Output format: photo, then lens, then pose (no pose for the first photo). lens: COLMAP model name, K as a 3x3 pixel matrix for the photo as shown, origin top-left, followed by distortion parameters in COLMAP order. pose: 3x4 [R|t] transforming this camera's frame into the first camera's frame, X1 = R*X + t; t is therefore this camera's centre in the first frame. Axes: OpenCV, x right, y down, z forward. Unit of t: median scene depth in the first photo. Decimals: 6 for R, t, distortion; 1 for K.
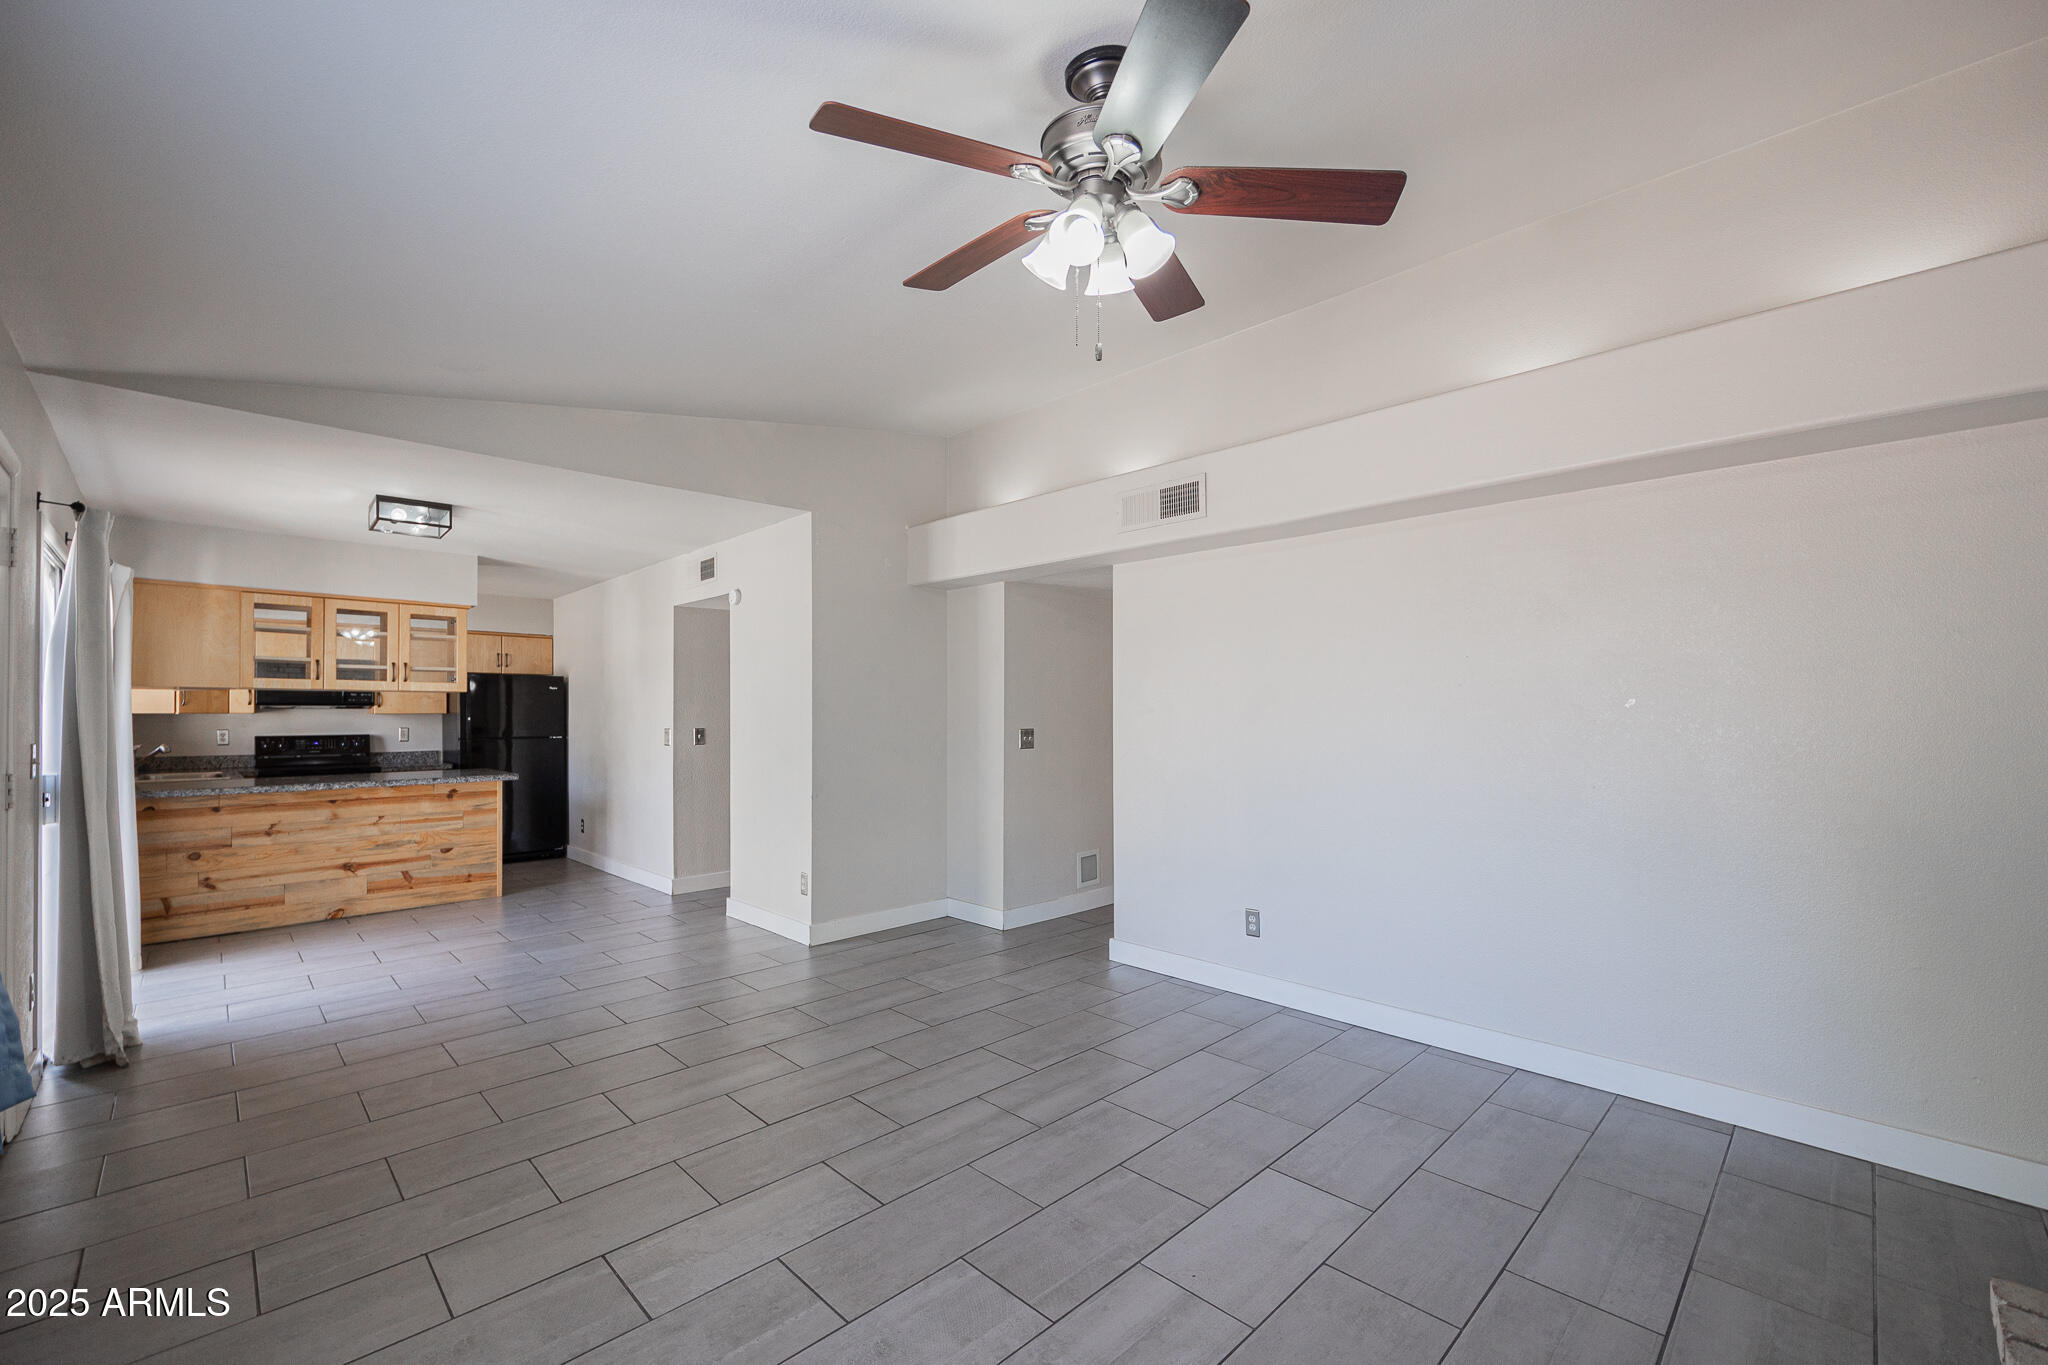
lens RADIAL K [[824.0, 0, 1015.4], [0, 824.0, 699.4], [0, 0, 1]] dist [0.002847, -0.001076]
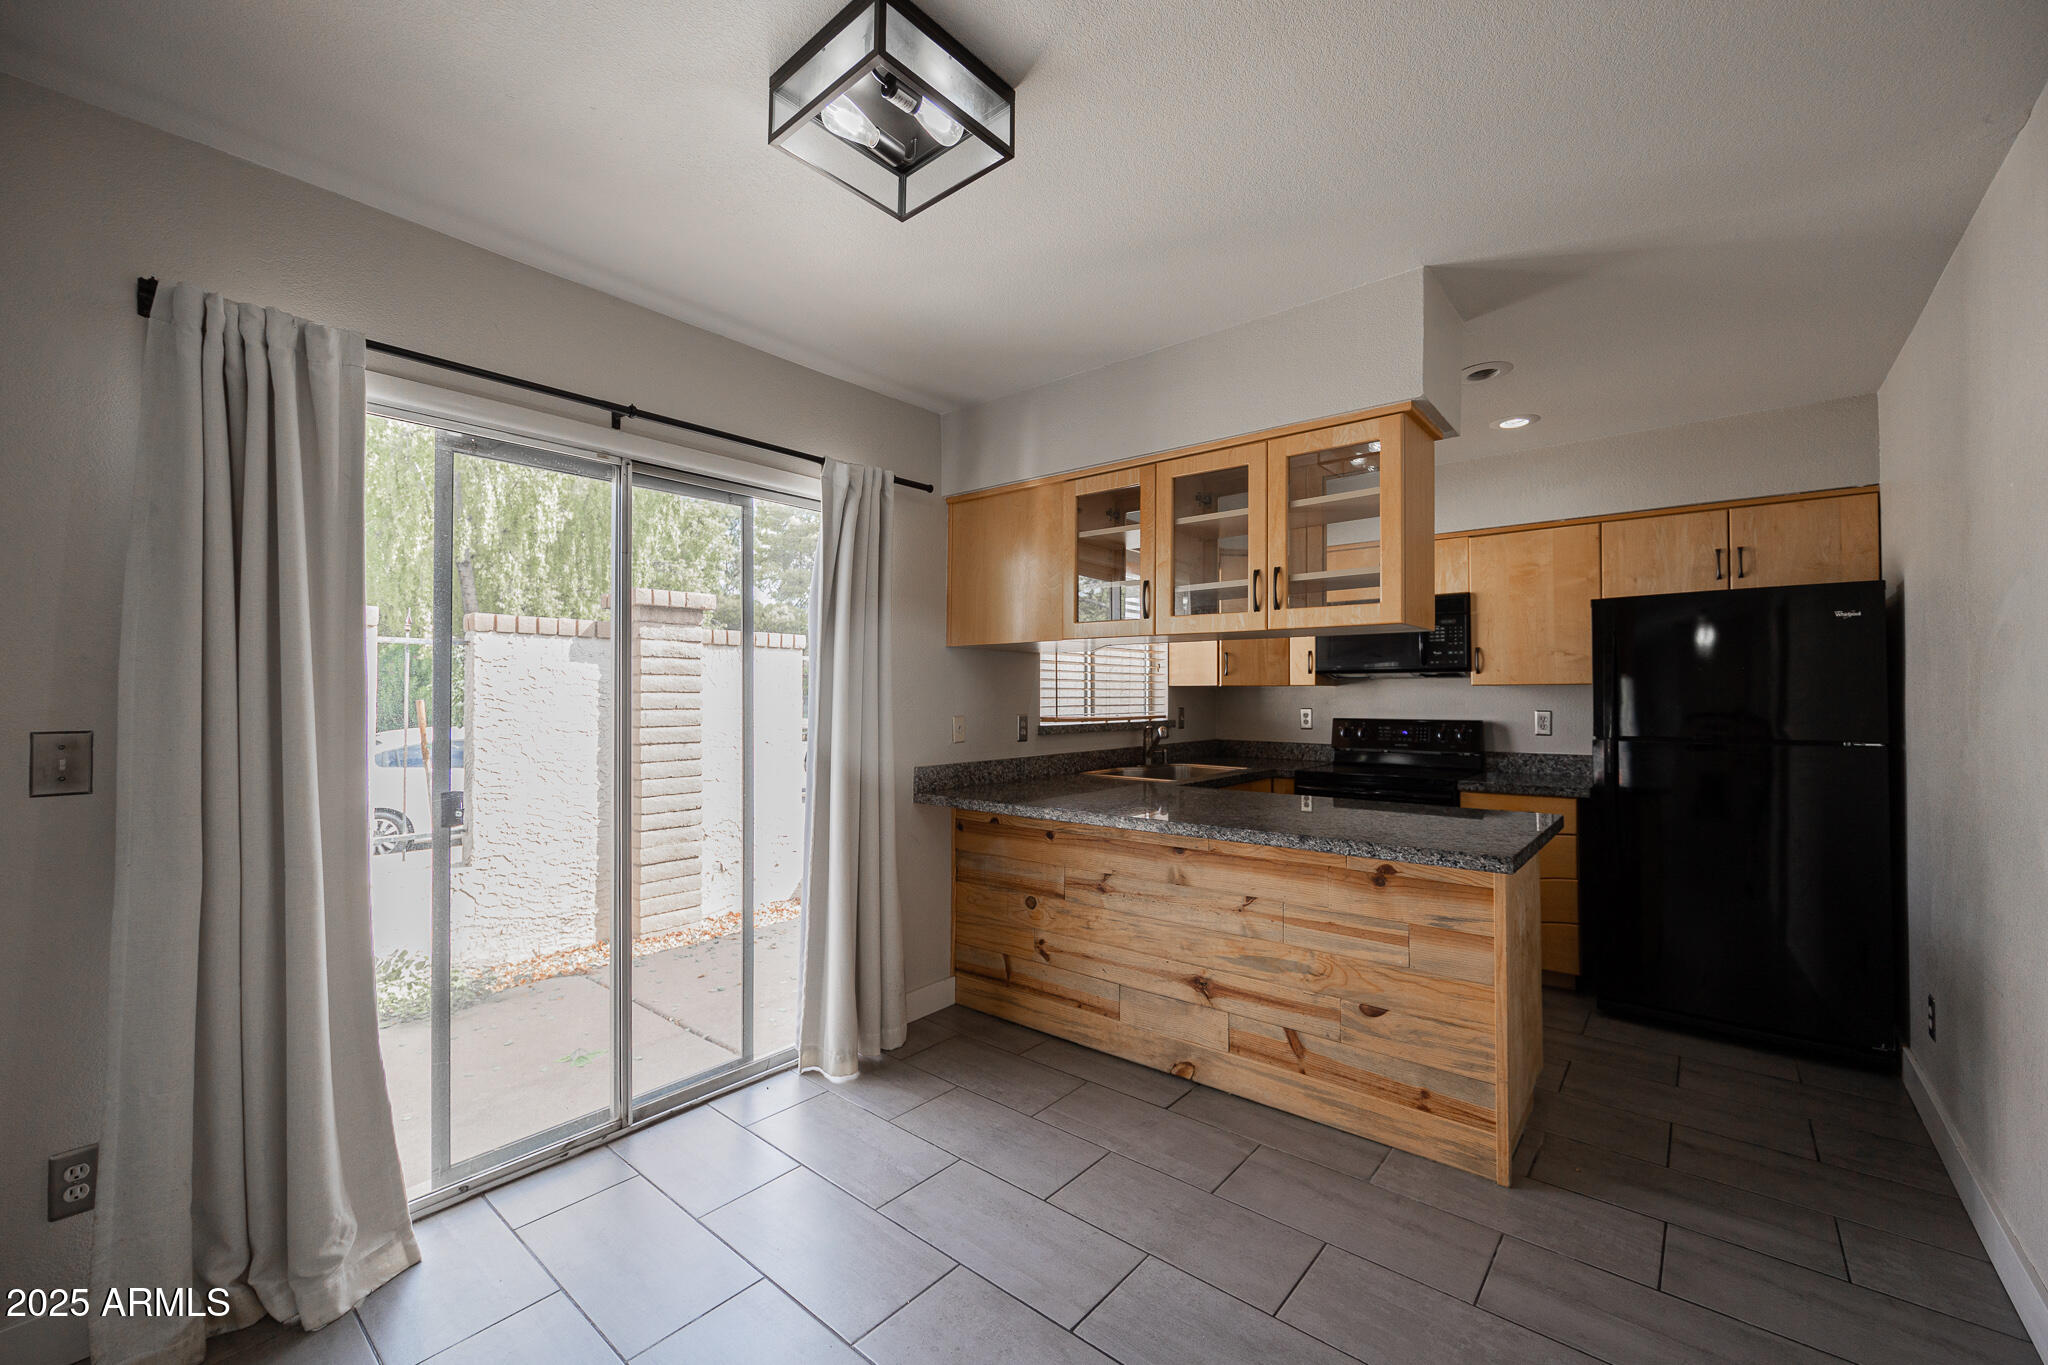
lens RADIAL K [[824.0, 0, 1010.9], [0, 824.0, 684.9], [0, 0, 1]] dist [0.002847, -0.001076]
pose [[0.086298, -0.009356, -0.996225, -0.293724], [0.017271, 0.999820, -0.007893, 0.020031], [0.996120, -0.016525, 0.086444, 0.788399]]
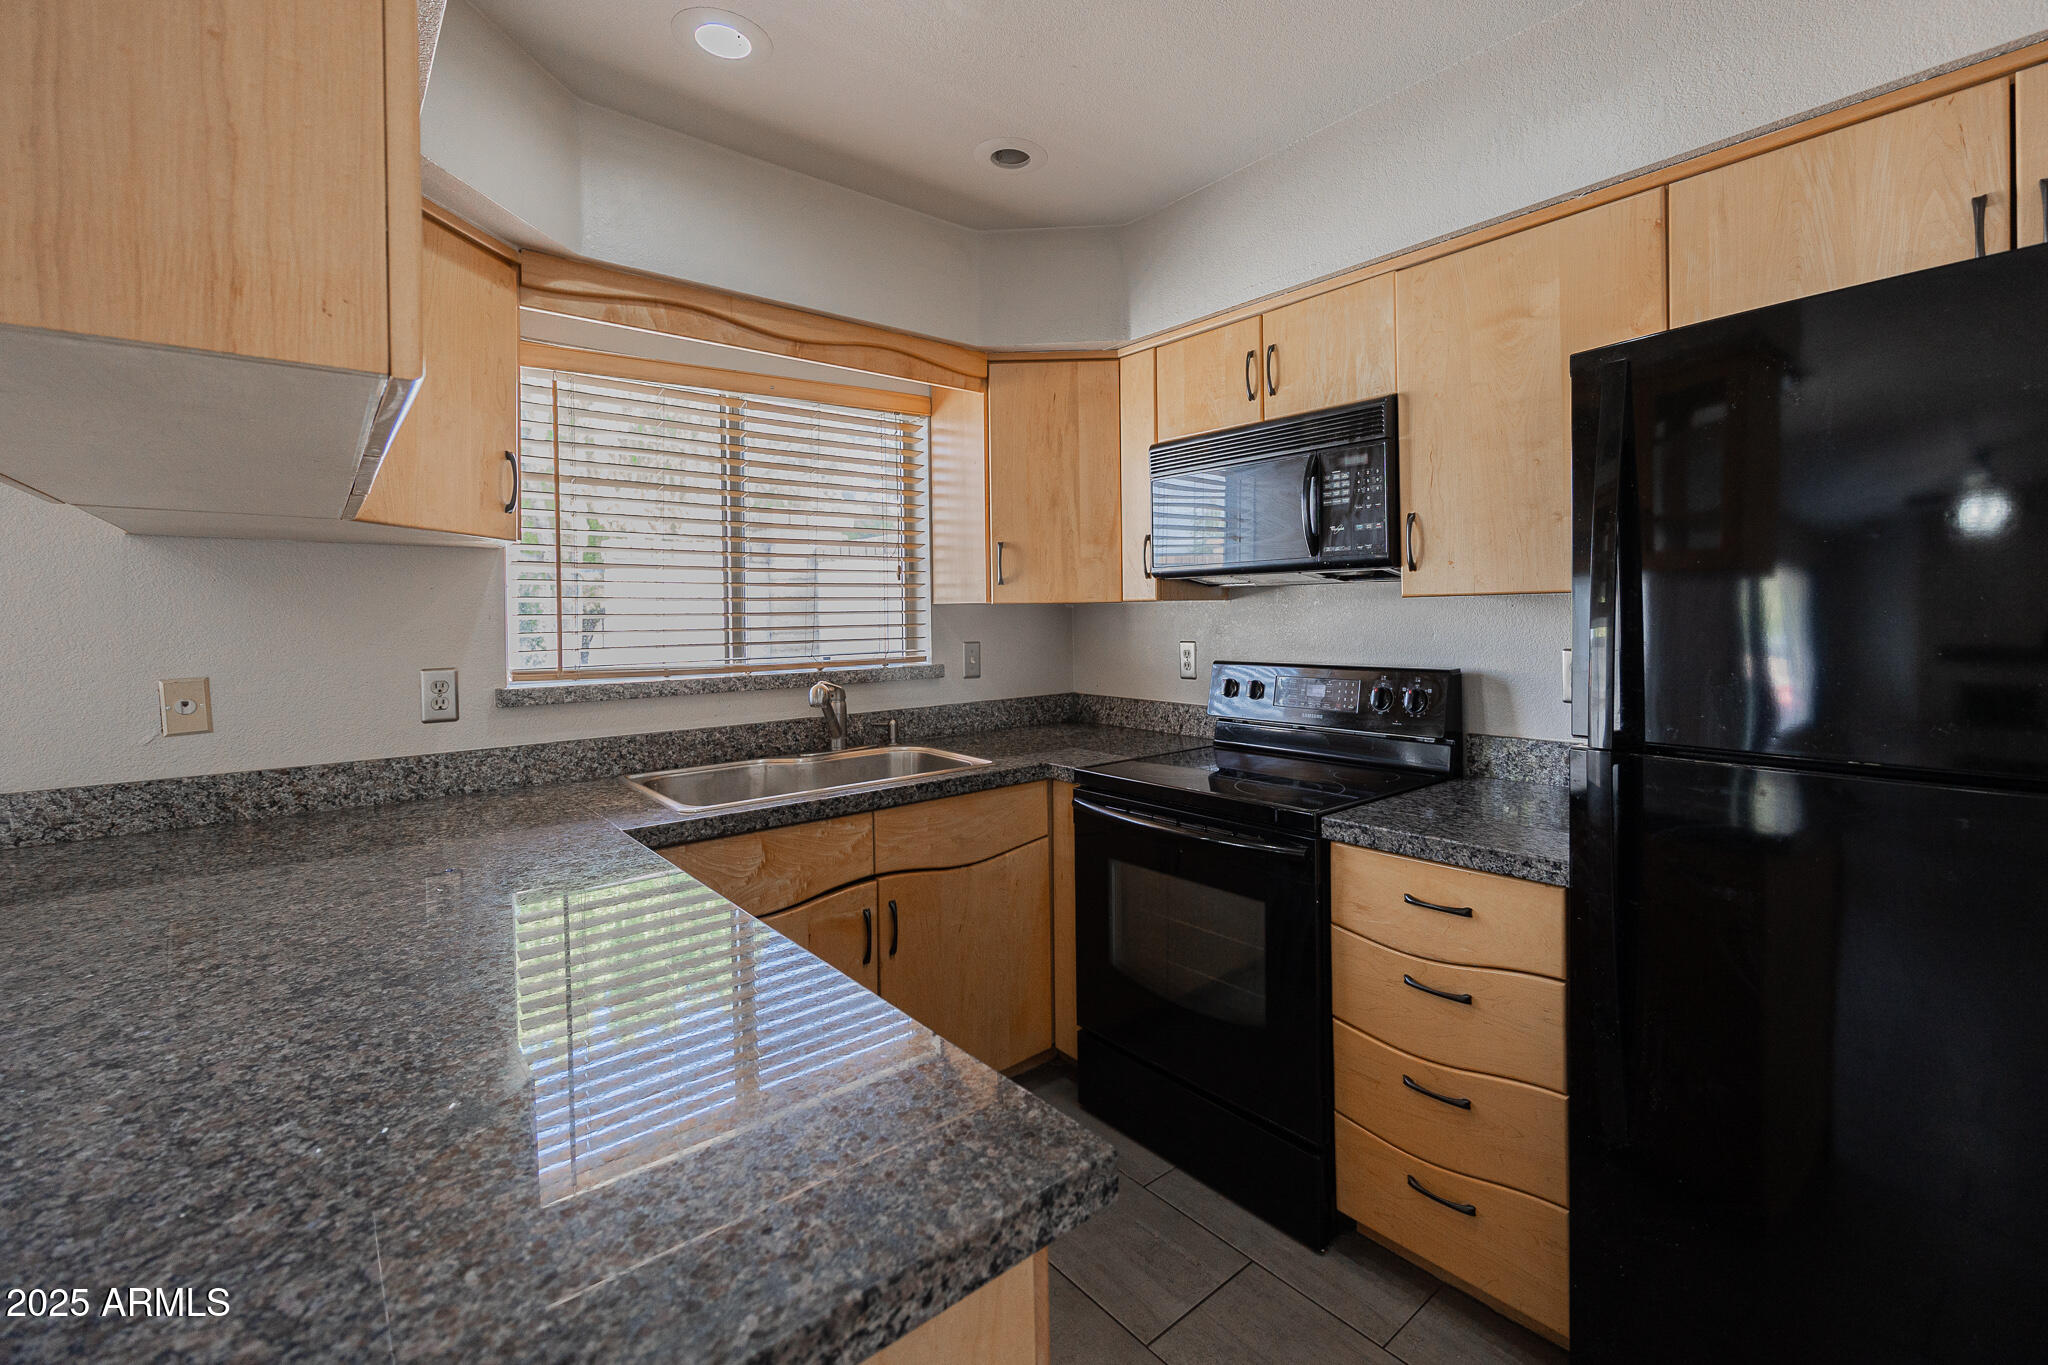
lens RADIAL K [[824.0, 0, 1144.2], [0, 824.0, 612.8], [0, 0, 1]] dist [0.002847, -0.001076]
pose [[-0.019310, 0.005170, -0.999800, -0.638057], [0.028283, 0.999589, 0.004623, 0.023287], [0.999413, -0.028188, -0.019448, 1.149634]]
